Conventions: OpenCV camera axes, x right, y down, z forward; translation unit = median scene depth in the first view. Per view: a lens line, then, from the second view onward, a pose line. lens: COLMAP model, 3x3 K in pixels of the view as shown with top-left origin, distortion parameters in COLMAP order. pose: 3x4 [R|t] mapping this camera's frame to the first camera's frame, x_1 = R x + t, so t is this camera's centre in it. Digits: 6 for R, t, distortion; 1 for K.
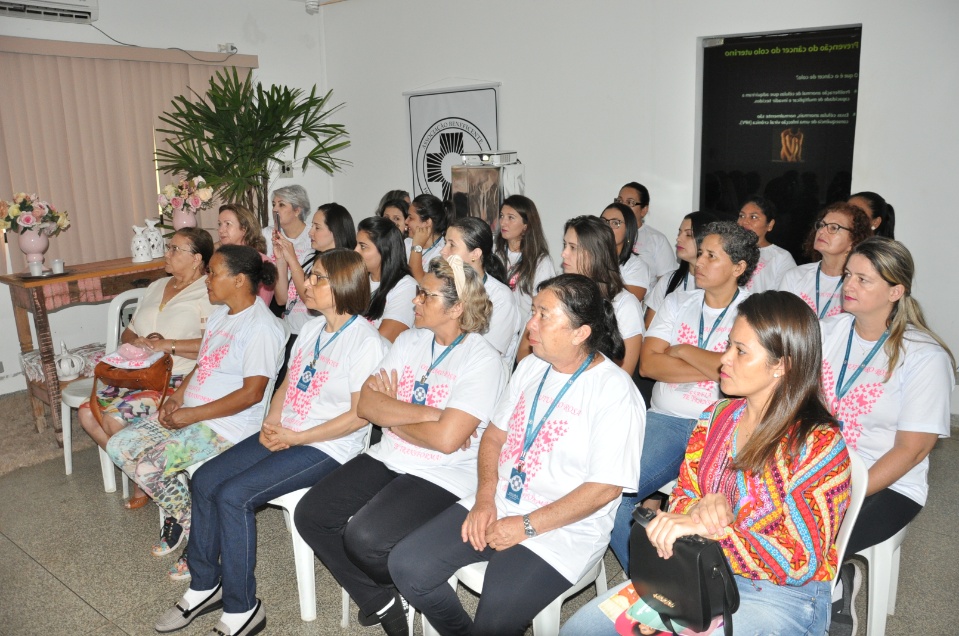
lens RADIAL K [[756.2, 0, 479.5], [0, 756.2, 318.0], [0, 0, 1]] dist [-0.146462, 0.114445]
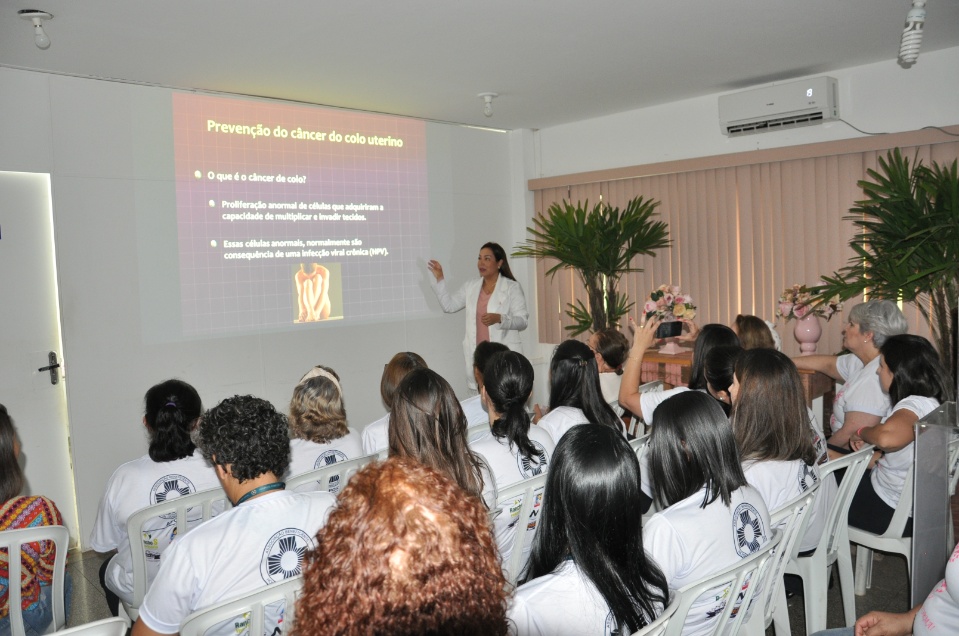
lens RADIAL K [[756.2, 0, 479.5], [0, 756.2, 318.0], [0, 0, 1]] dist [-0.146462, 0.114445]
pose [[-0.165150, 0.097947, -0.981393, 0.536753], [-0.191990, 0.972828, 0.129401, -0.178078], [0.967401, 0.209788, -0.141858, 0.715070]]
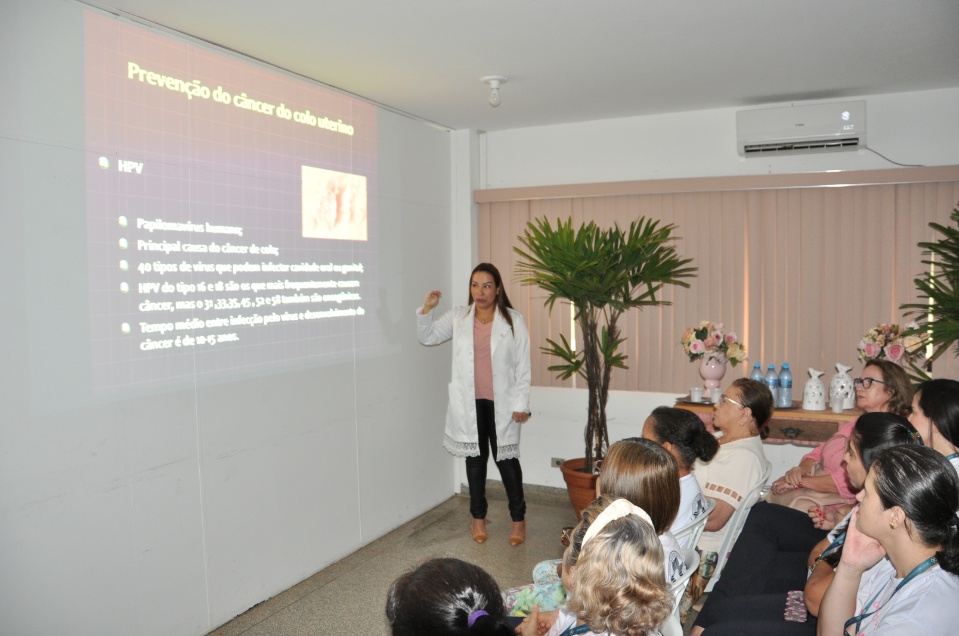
lens RADIAL K [[748.2, 0, 479.5], [0, 748.2, 318.0], [0, 0, 1]] dist [-0.168130, 0.124018]
pose [[0.204071, 0.074267, -0.976135, 0.273888], [-0.221107, 0.974849, 0.027945, -0.107731], [0.953660, 0.210127, 0.215359, 0.365202]]
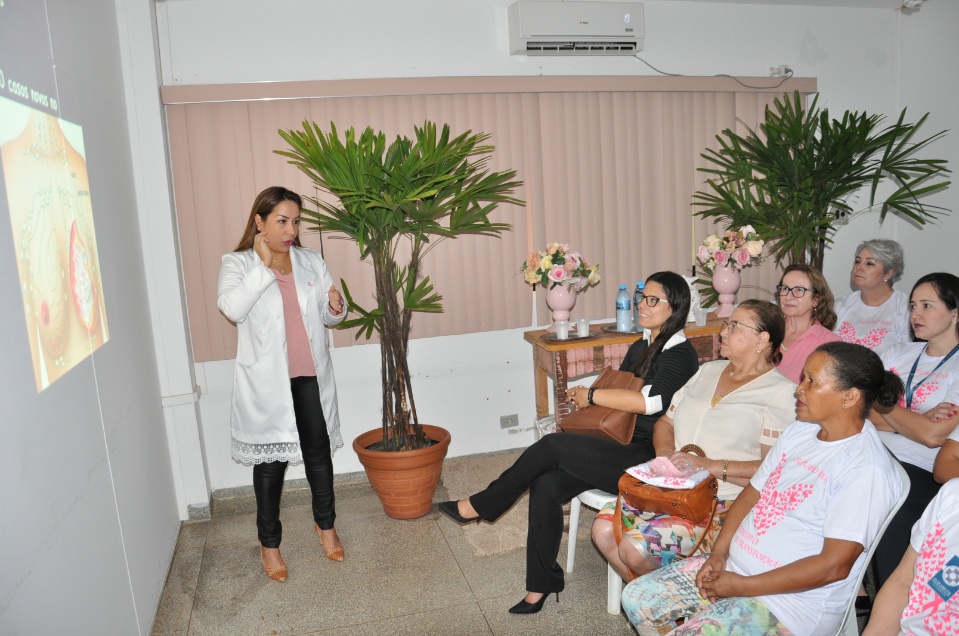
lens RADIAL K [[756.2, 0, 479.5], [0, 756.2, 318.0], [0, 0, 1]] dist [-0.146462, 0.114445]
pose [[0.800013, 0.075754, -0.595181, -0.114464], [-0.100317, 0.994922, -0.008209, -0.050670], [0.591537, 0.066274, 0.803550, 0.159239]]
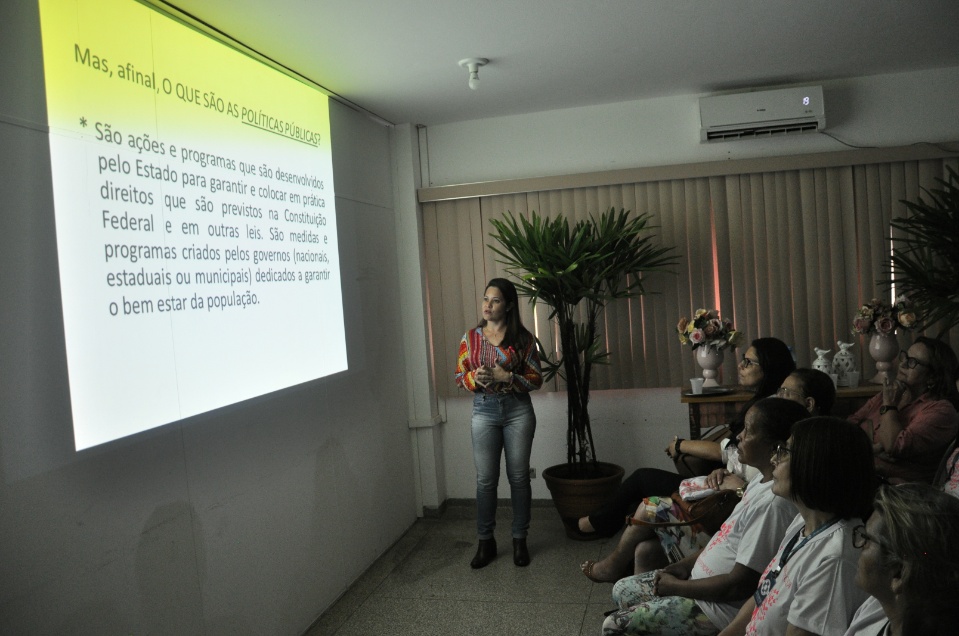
lens RADIAL K [[744.1, 0, 479.5], [0, 744.1, 318.0], [0, 0, 1]] dist [-0.169660, 0.120308]
pose [[0.409141, 0.035579, -0.911777, 0.147403], [-0.152047, 0.987928, -0.029677, -0.065781], [0.899714, 0.150775, 0.409611, 0.236418]]
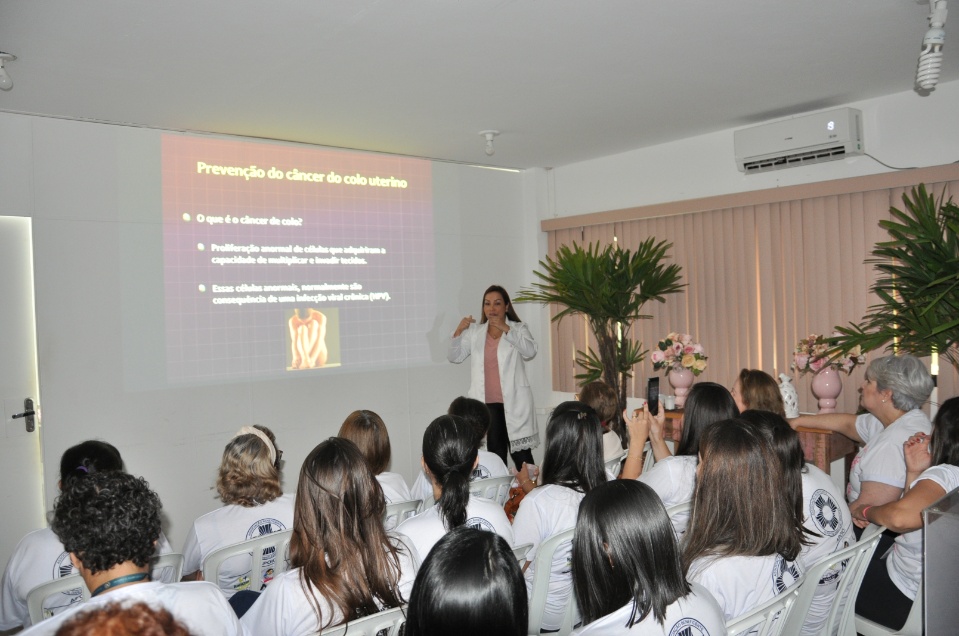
lens RADIAL K [[756.2, 0, 479.5], [0, 756.2, 318.0], [0, 0, 1]] dist [-0.146462, 0.114445]
pose [[-0.231028, 0.047074, -0.971808, 0.466210], [-0.189479, 0.977528, 0.092396, -0.197676], [0.954319, 0.205483, -0.216916, 0.770816]]
